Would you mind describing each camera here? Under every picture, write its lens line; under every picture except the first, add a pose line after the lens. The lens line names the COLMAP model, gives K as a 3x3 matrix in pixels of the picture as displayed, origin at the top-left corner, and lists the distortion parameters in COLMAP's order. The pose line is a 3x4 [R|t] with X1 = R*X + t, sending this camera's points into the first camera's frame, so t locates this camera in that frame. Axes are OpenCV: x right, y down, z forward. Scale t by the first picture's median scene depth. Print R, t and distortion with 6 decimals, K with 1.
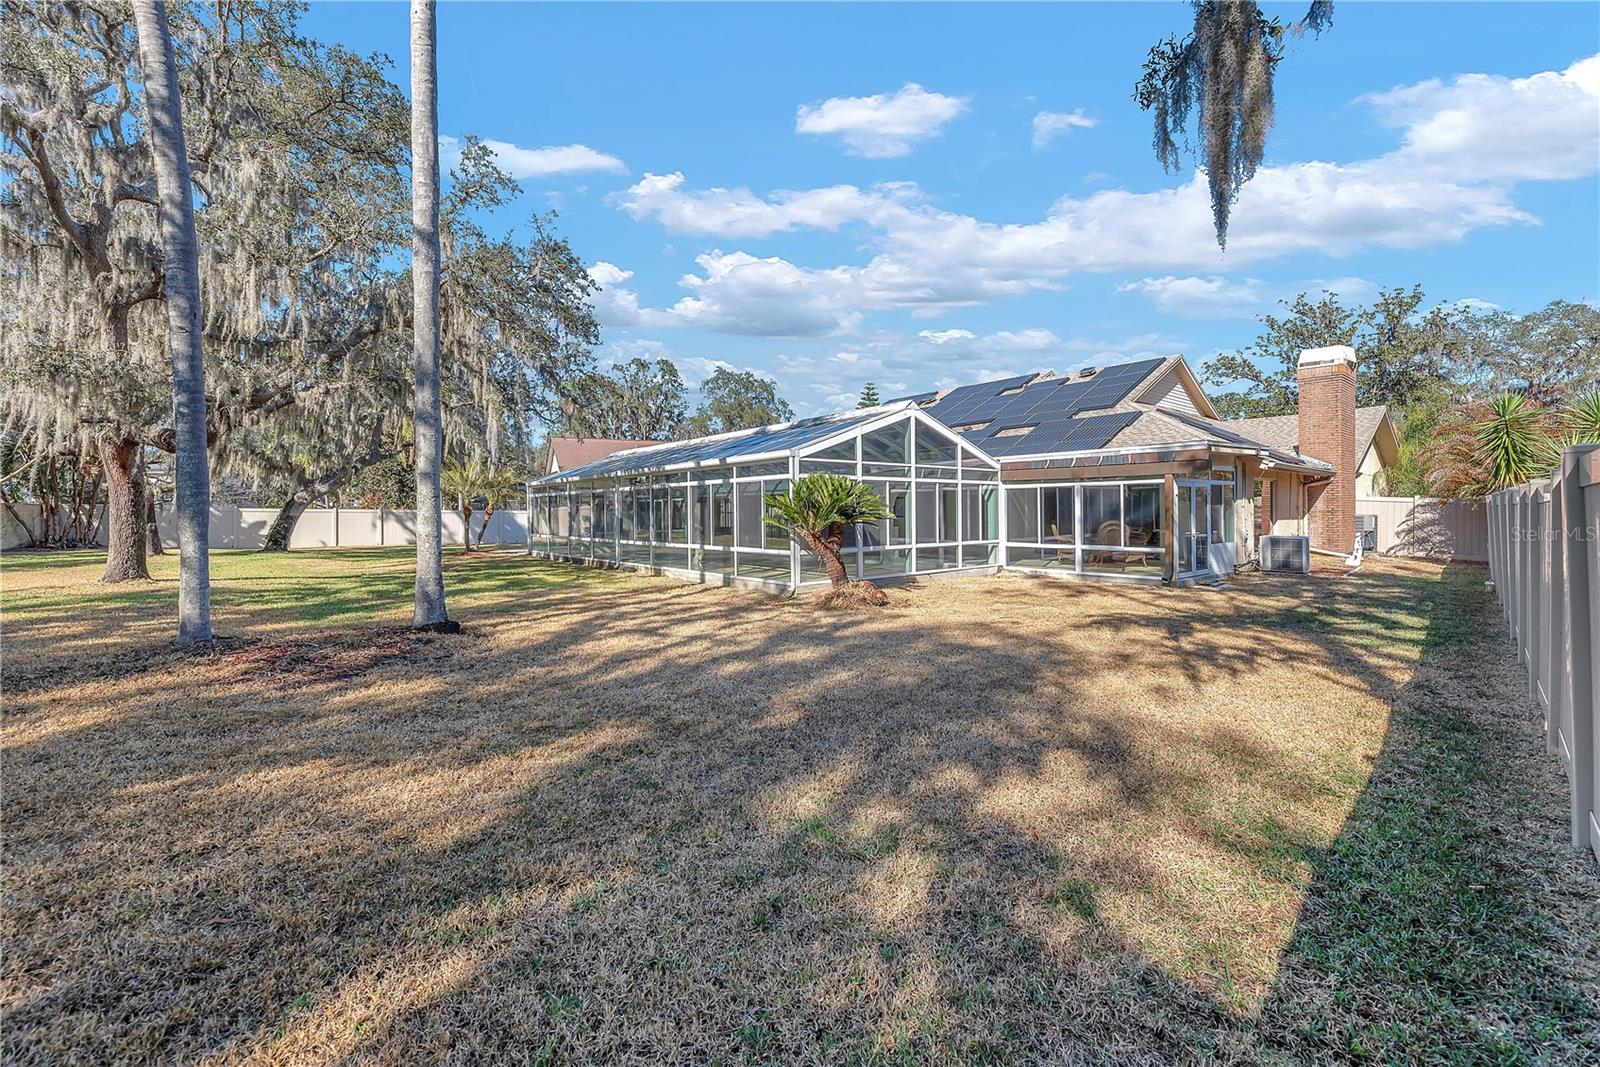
lens RADIAL K [[657.7, 0, 793.7], [0, 657.7, 526.2], [0, 0, 1]] dist [-0.002075, -0.000277]
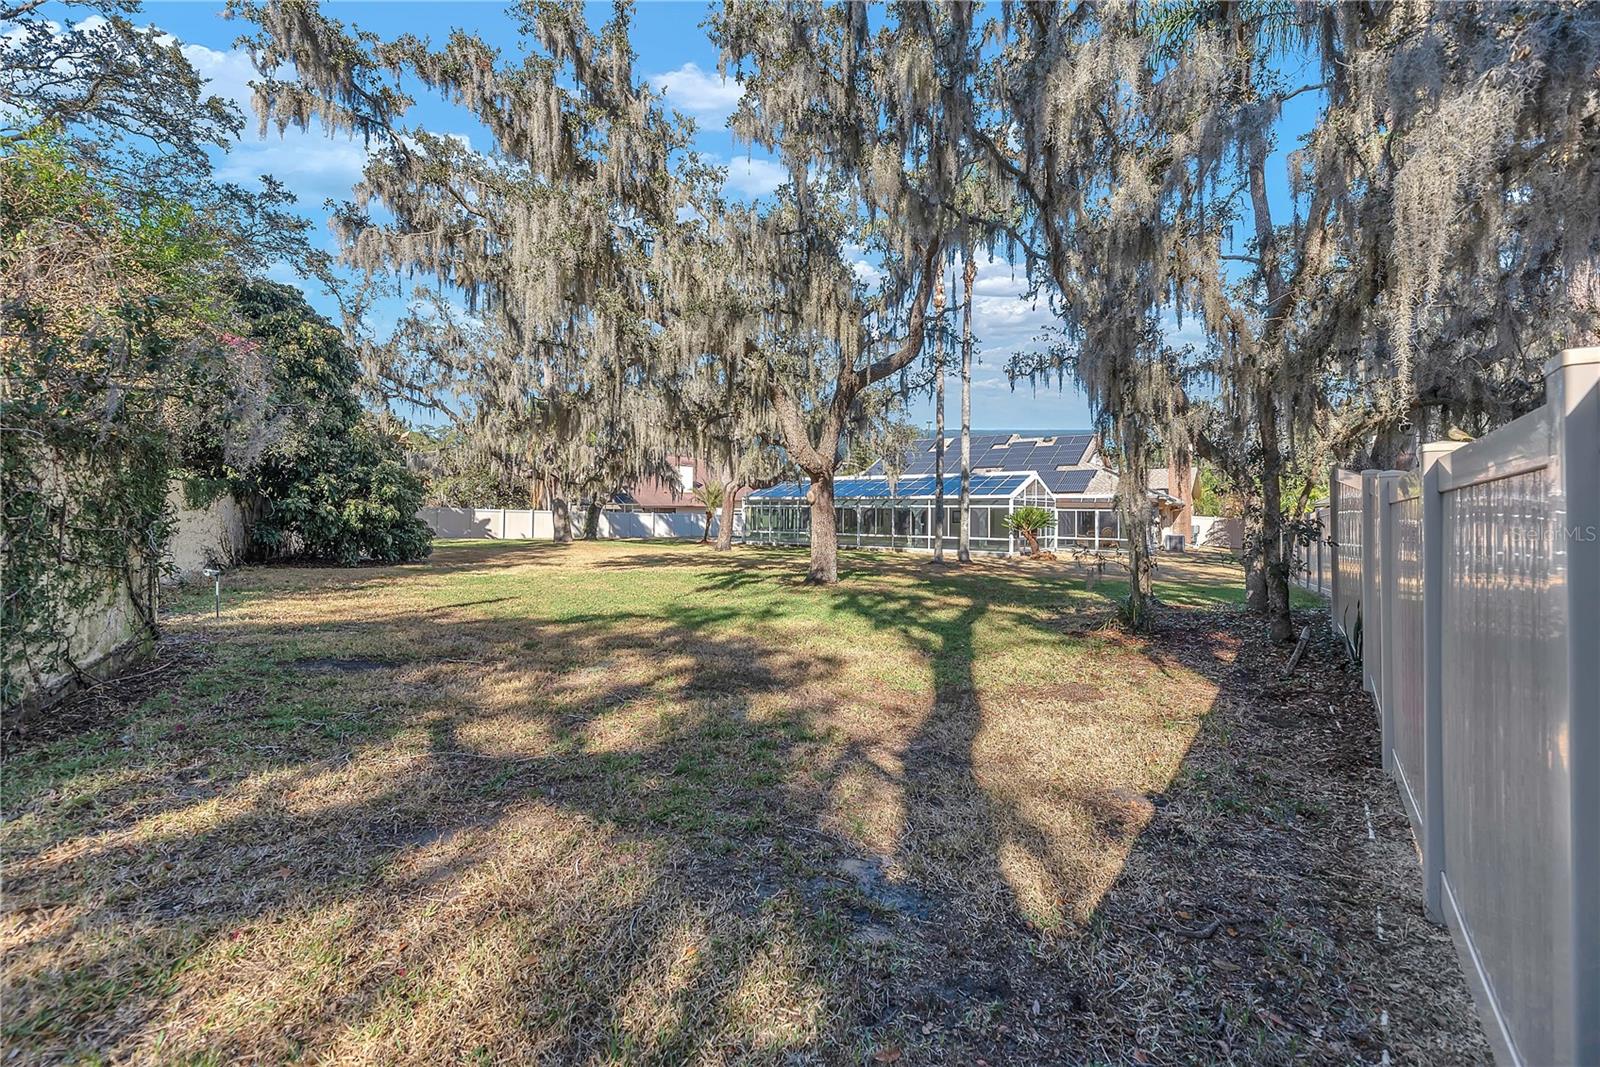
lens RADIAL K [[657.7, 0, 793.7], [0, 657.7, 526.2], [0, 0, 1]] dist [-0.002075, -0.000277]
pose [[0.969512, 0.013118, 0.244691, -0.909723], [-0.012186, 0.999912, -0.005325, 0.010346], [-0.244739, 0.002181, 0.969586, -0.728448]]
